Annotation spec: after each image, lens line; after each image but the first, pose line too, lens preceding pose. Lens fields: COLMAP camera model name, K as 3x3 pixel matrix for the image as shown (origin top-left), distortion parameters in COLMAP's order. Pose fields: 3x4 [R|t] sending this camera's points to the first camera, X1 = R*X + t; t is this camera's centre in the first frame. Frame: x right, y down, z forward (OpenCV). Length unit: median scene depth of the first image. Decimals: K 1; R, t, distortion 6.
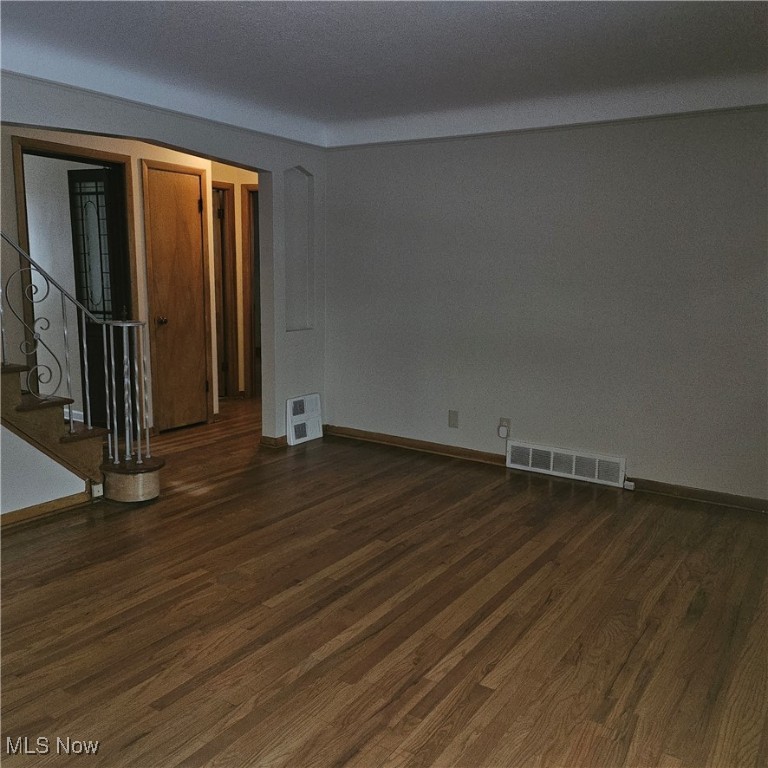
lens RADIAL K [[715.9, 0, 382.8], [0, 715.9, 383.9], [0, 0, 1]] dist [0.063778, -0.058519]
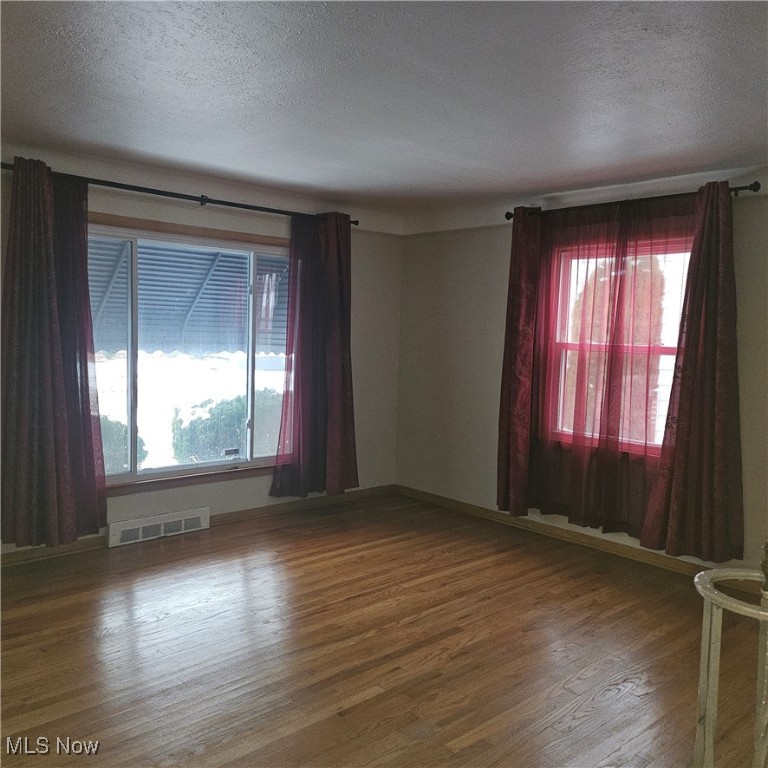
lens RADIAL K [[715.9, 0, 382.8], [0, 715.9, 383.9], [0, 0, 1]] dist [0.063778, -0.058519]
pose [[-0.969801, -0.073153, 0.232667, -0.278392], [-0.015332, 0.970358, 0.241184, -0.262883], [-0.243413, 0.230333, -0.942177, 1.400914]]
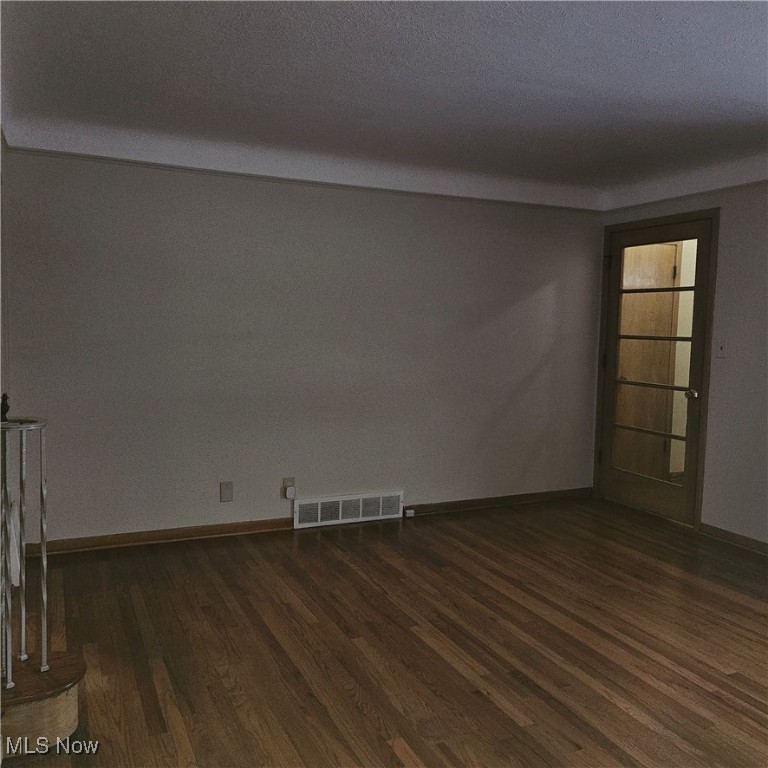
lens RADIAL K [[715.9, 0, 382.8], [0, 715.9, 383.9], [0, 0, 1]] dist [0.063778, -0.058519]
pose [[0.531688, -0.080260, 0.843129, -0.710268], [0.127543, 0.991735, 0.013976, -0.093229], [-0.837282, 0.100104, 0.537530, 0.487722]]
